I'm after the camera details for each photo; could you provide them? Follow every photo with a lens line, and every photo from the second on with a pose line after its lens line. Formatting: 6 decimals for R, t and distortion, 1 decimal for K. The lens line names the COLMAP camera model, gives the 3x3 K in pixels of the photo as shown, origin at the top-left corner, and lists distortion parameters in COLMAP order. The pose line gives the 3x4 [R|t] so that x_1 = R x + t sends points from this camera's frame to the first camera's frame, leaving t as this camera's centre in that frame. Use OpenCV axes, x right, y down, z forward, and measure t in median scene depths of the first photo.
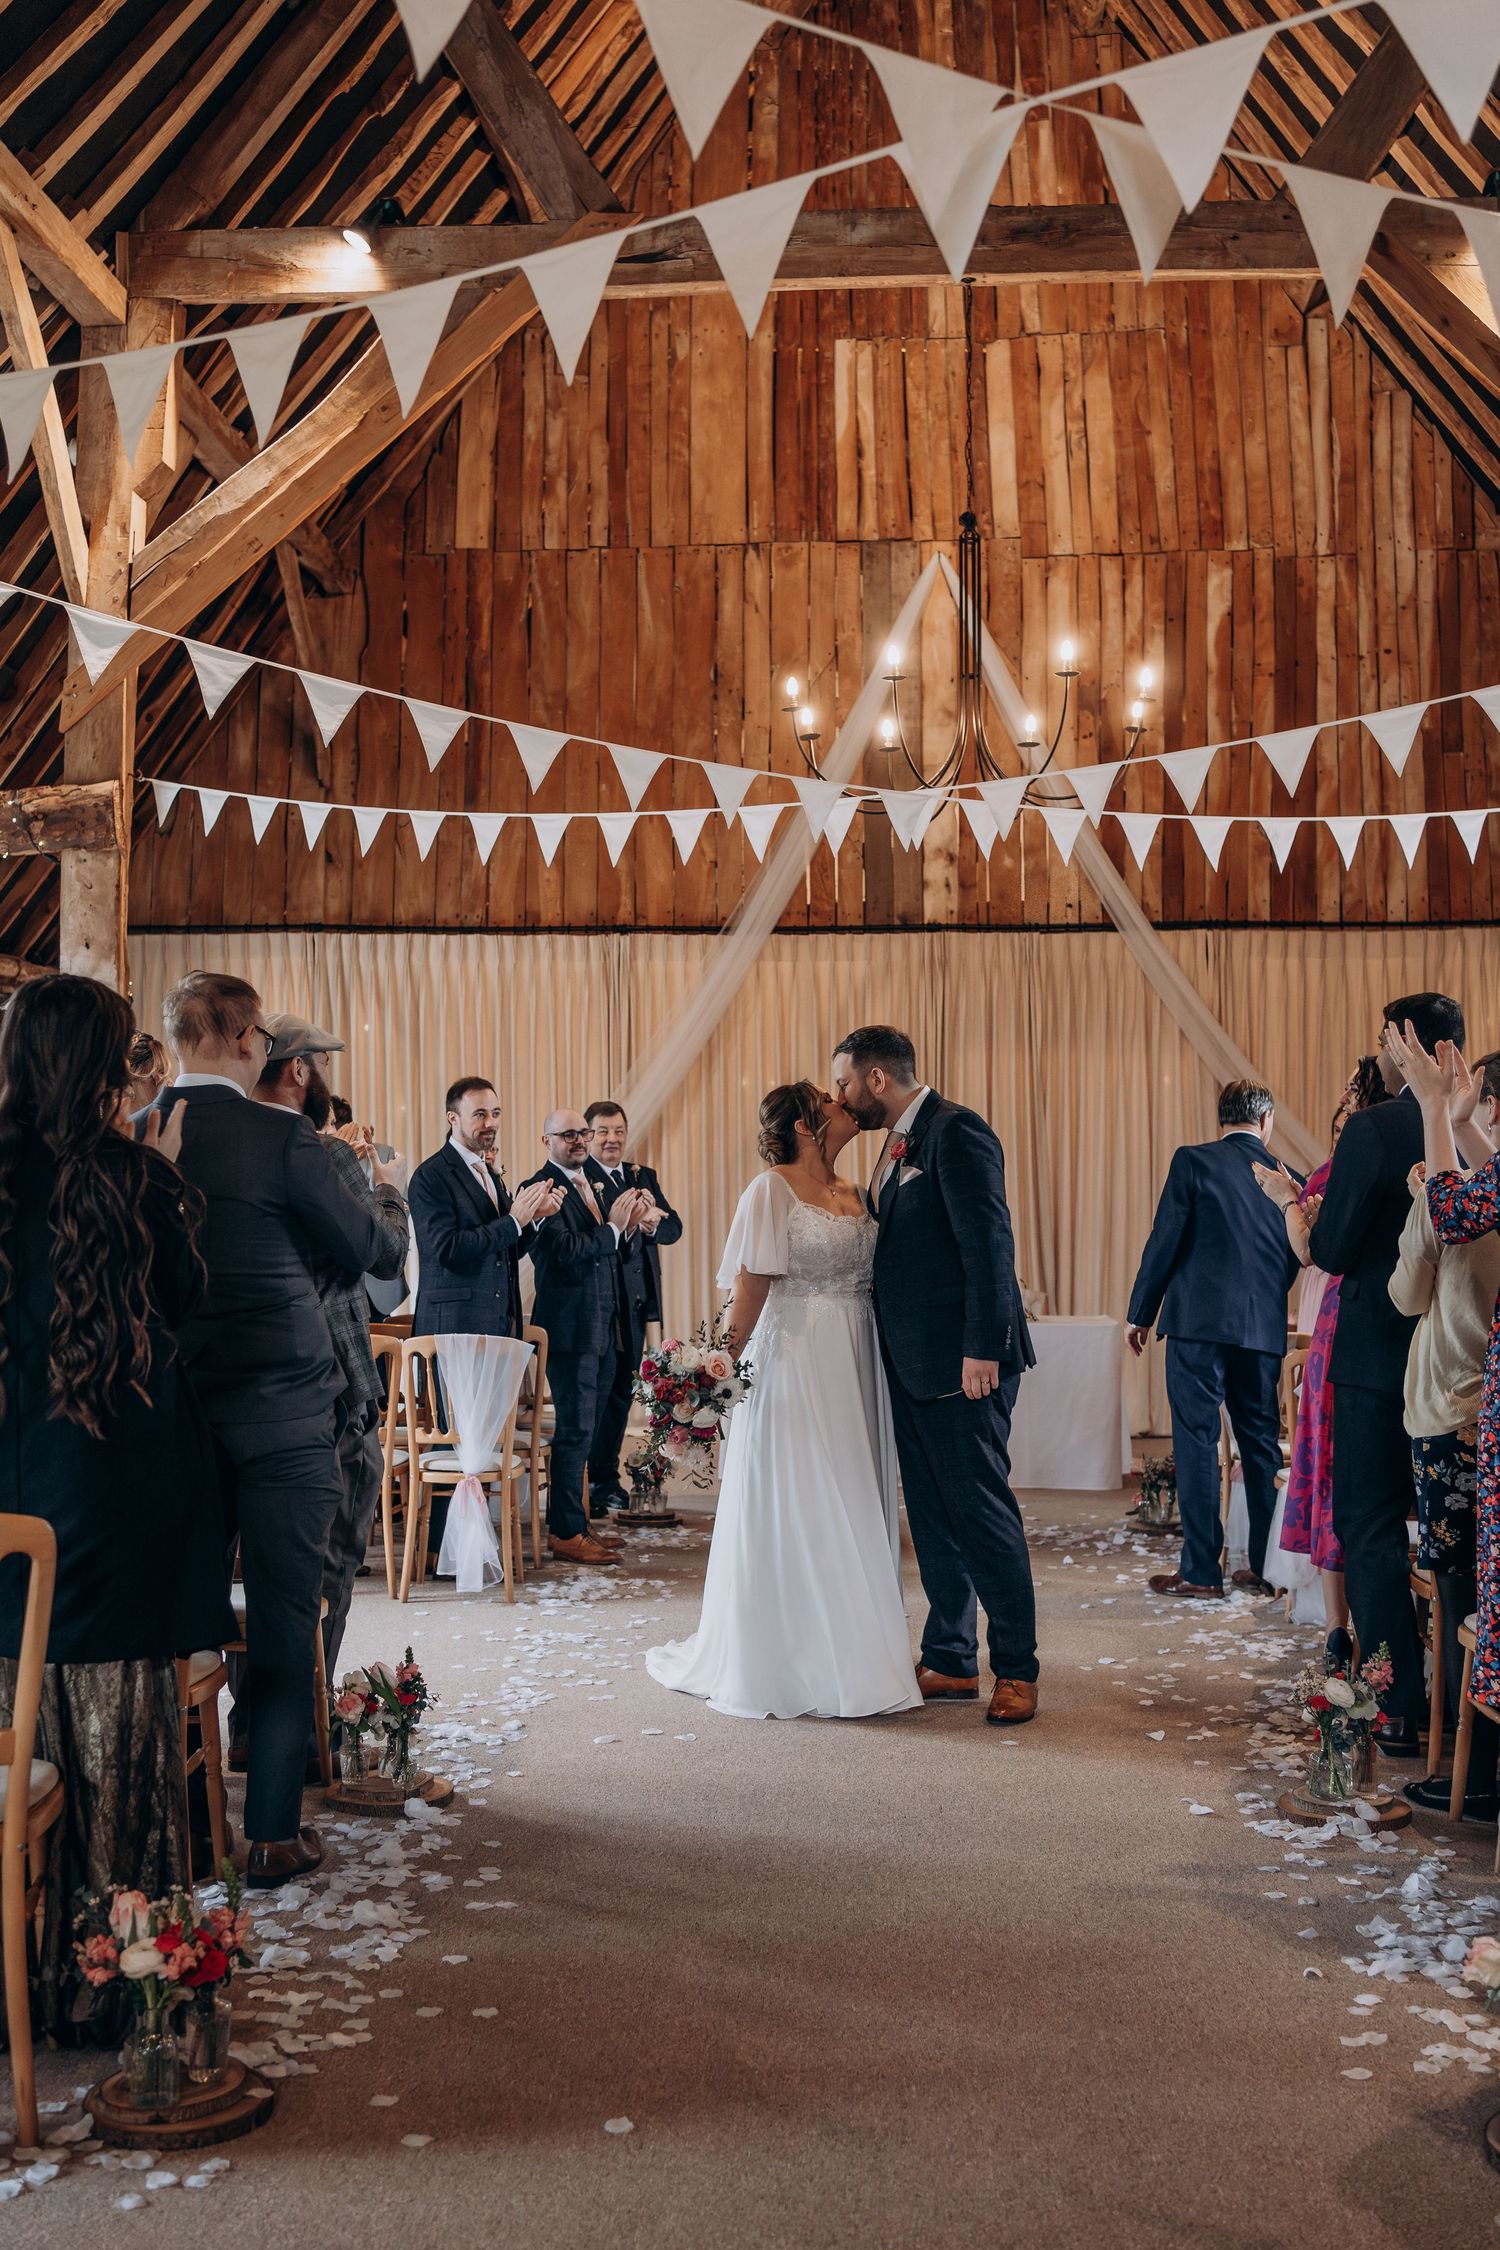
lens RADIAL K [[2196.8, 0, 750.0], [0, 2196.8, 1125.0], [0, 0, 1]] dist [-0.003447, 0.006191]
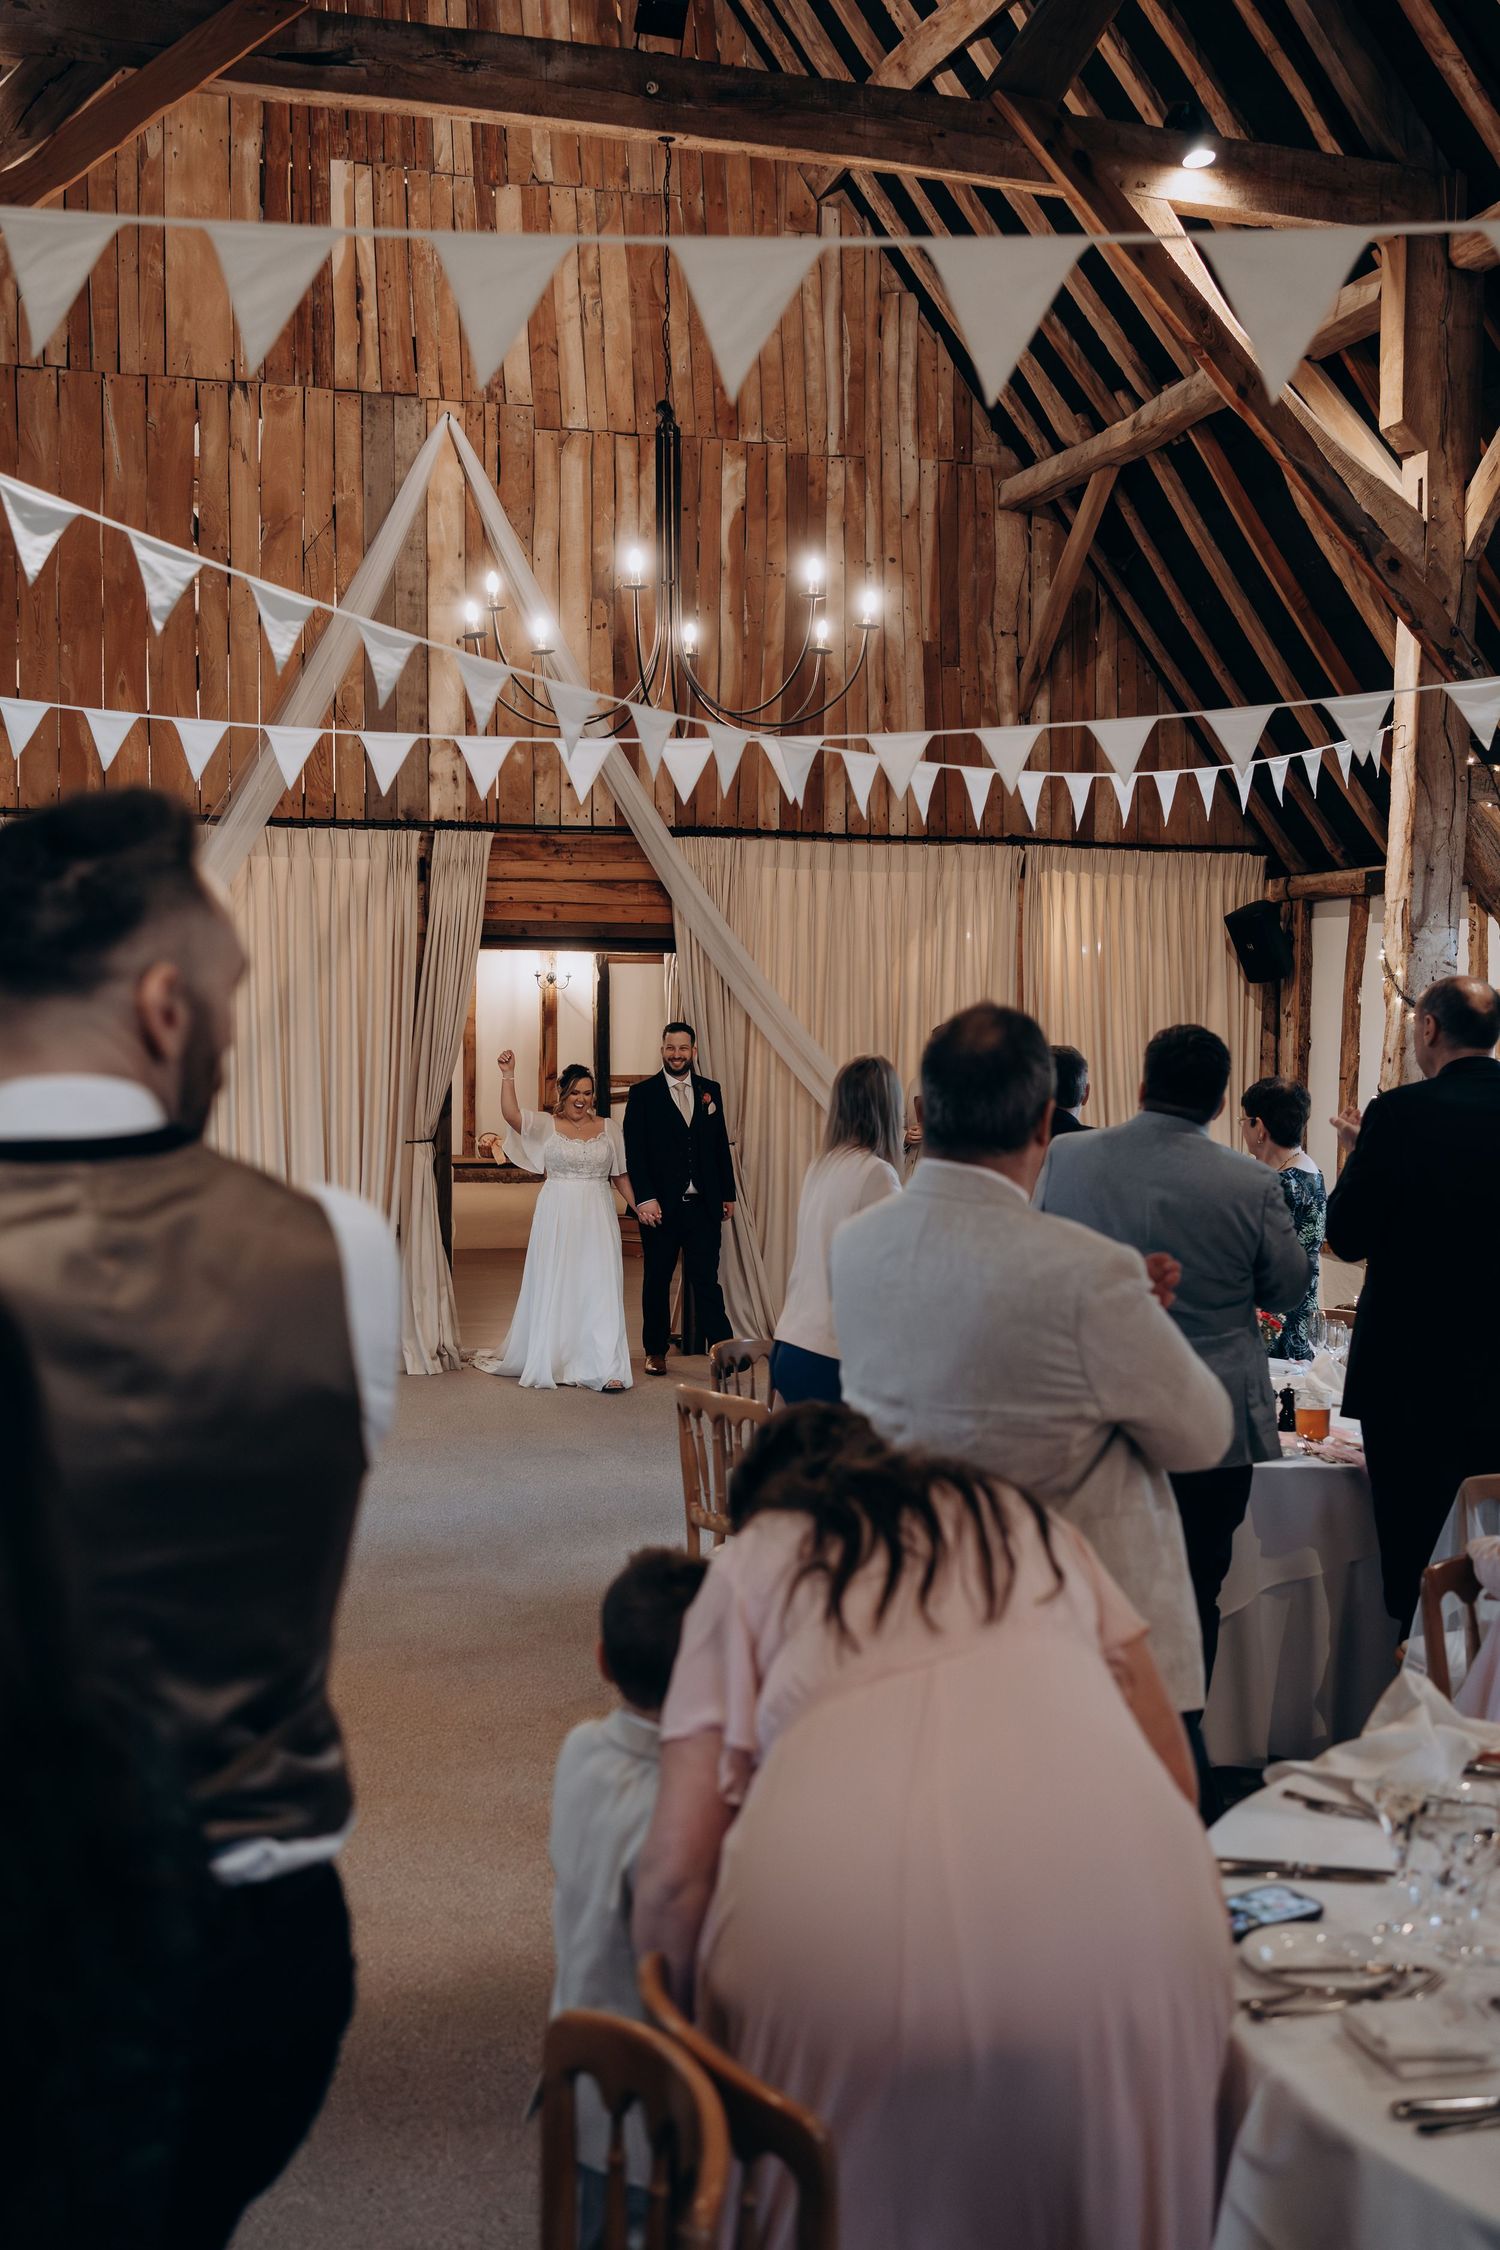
lens RADIAL K [[2228.2, 0, 750.0], [0, 2228.2, 1125.0], [0, 0, 1]] dist [0.000976, 0.001305]
pose [[0.935067, -0.012653, 0.354245, -0.129137], [-0.010662, 0.997906, 0.063789, -0.024761], [-0.354310, -0.063424, 0.932975, 0.067898]]
